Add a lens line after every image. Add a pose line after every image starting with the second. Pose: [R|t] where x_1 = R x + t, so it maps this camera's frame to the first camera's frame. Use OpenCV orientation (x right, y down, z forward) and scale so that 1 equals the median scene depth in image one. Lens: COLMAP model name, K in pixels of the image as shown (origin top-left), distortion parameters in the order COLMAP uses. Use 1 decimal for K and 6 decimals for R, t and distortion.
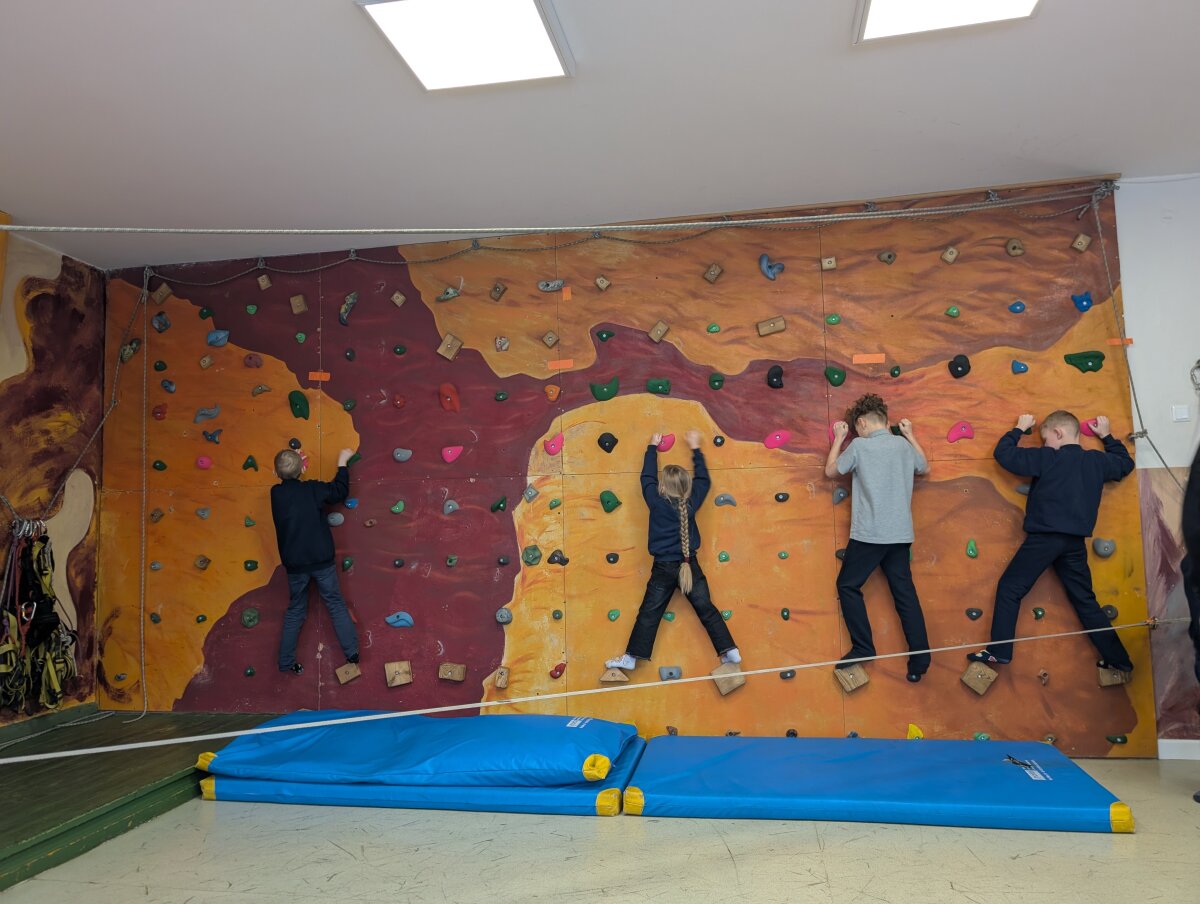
lens RADIAL K [[848.0, 0, 598.8], [0, 848.0, 449.9], [0, 0, 1]] dist [0.013162, -0.015024]
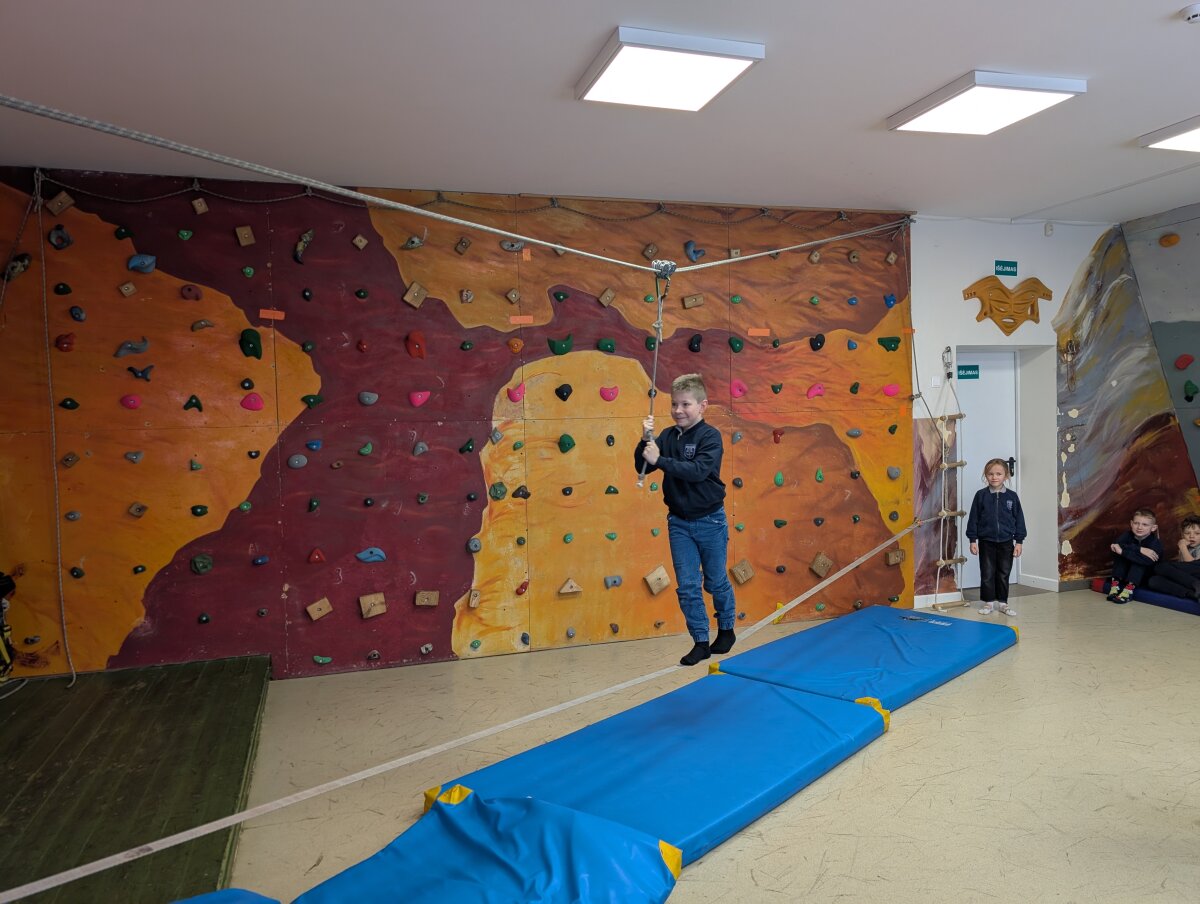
lens RADIAL K [[848.0, 0, 589.9], [0, 848.0, 456.5], [0, 0, 1]] dist [0.013162, -0.015024]
pose [[0.884834, -0.018905, 0.465523, -0.490229], [-0.038093, 0.992896, 0.112726, -0.051898], [-0.464347, -0.117477, 0.877827, -0.038982]]
